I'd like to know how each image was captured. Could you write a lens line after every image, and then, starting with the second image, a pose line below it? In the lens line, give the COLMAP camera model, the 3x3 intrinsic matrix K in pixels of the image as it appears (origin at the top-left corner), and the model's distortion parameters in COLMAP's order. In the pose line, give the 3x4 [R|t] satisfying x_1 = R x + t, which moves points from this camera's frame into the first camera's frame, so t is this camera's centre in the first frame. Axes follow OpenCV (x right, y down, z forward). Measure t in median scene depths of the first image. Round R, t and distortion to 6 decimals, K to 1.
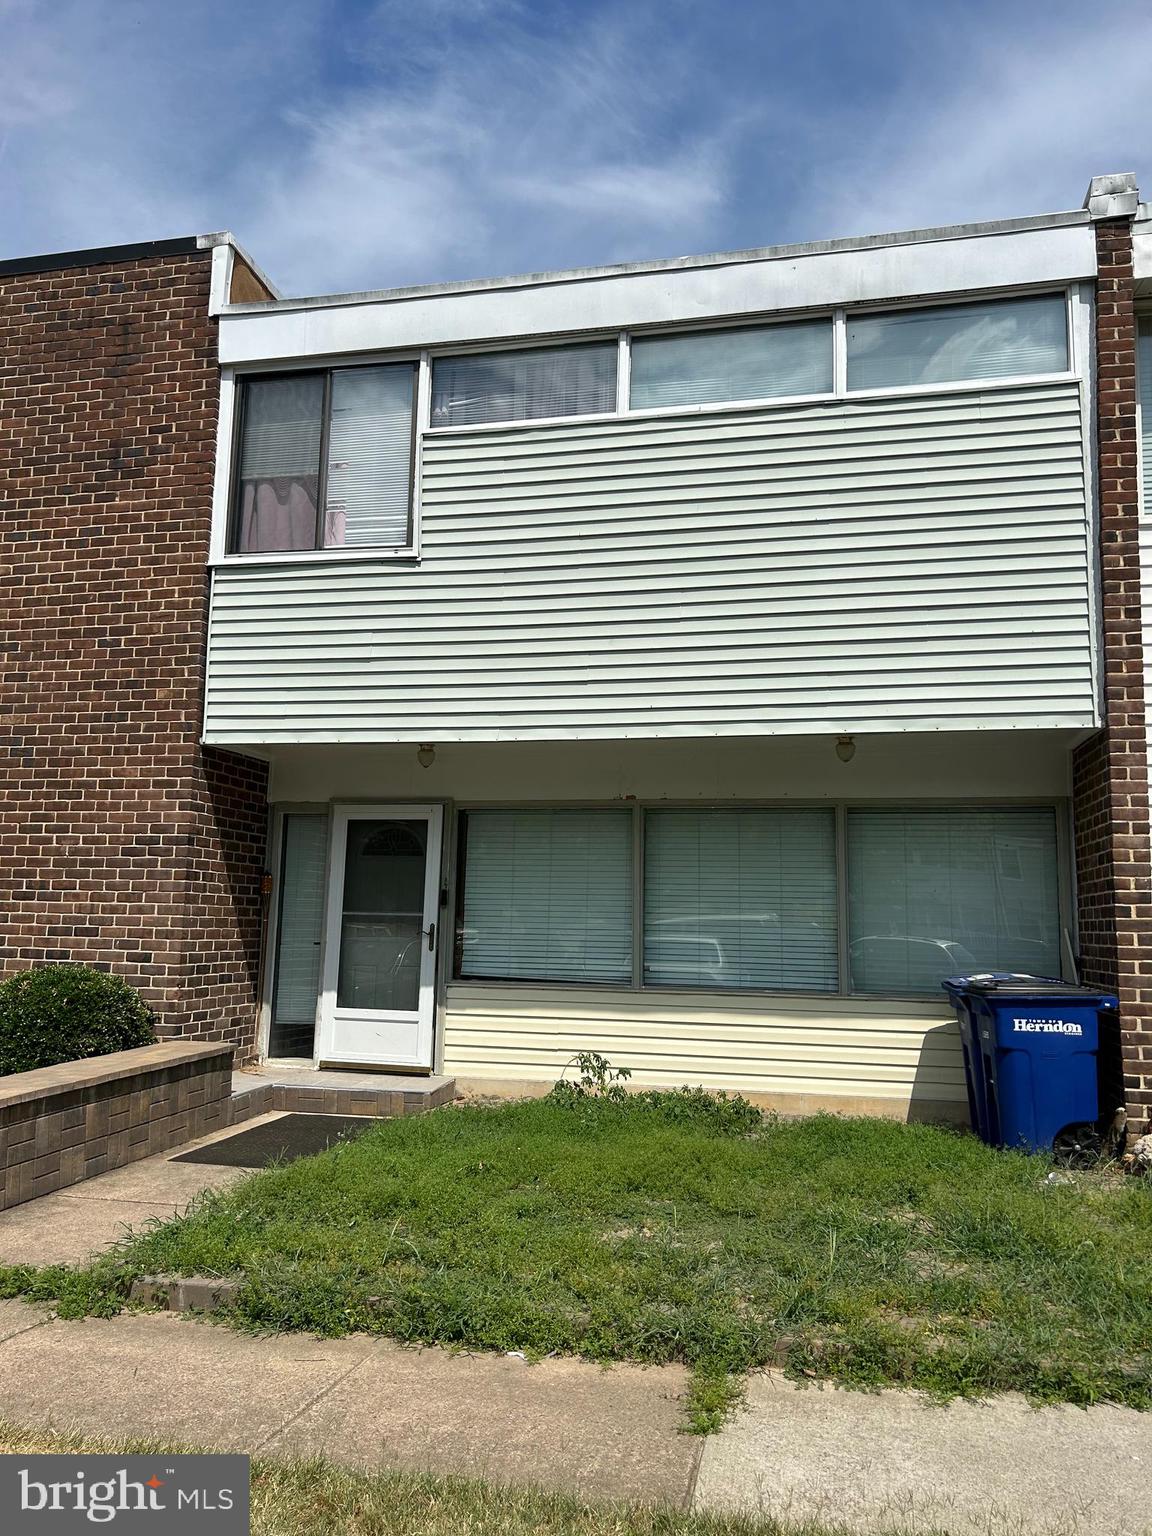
lens RADIAL K [[1168.5, 0, 579.1], [0, 1168.5, 762.0], [0, 0, 1]] dist [0.045499, -0.057781]
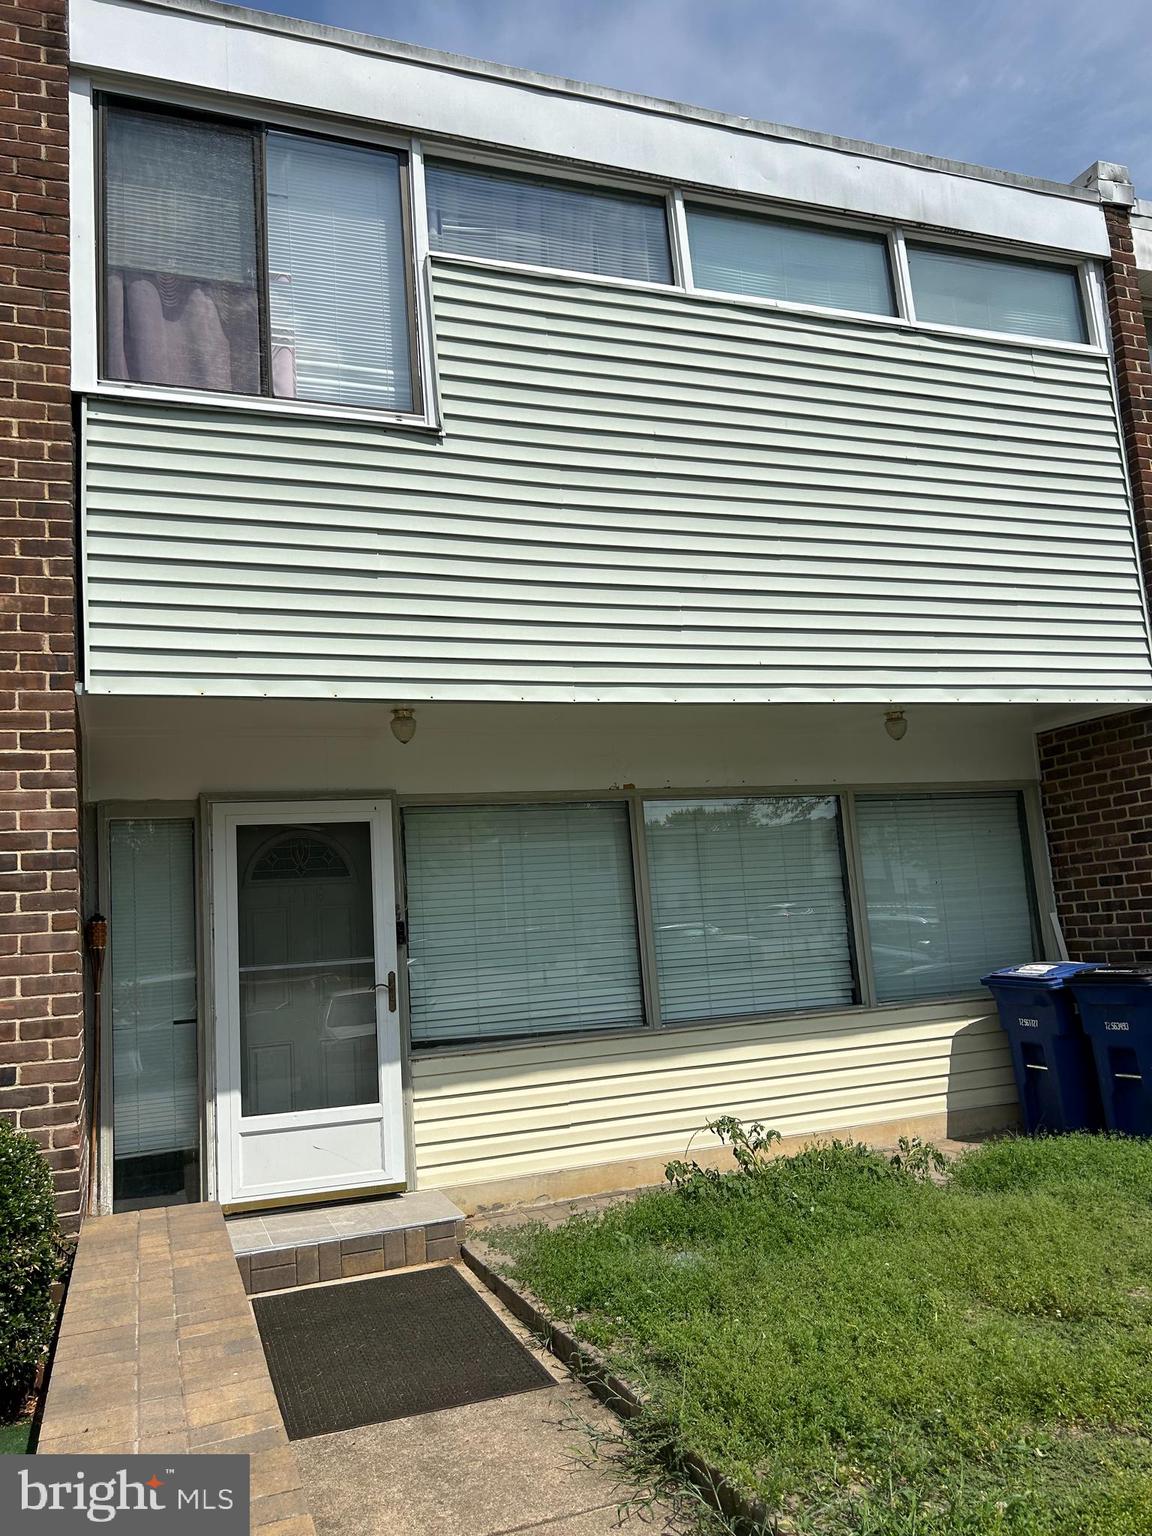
lens RADIAL K [[1168.5, 0, 572.1], [0, 1168.5, 769.0], [0, 0, 1]] dist [0.045499, -0.057781]
pose [[0.828103, 0.003879, 0.560563, -0.441282], [0.008500, 0.999774, -0.019475, 0.034662], [-0.560512, 0.020892, 0.827883, 0.381104]]
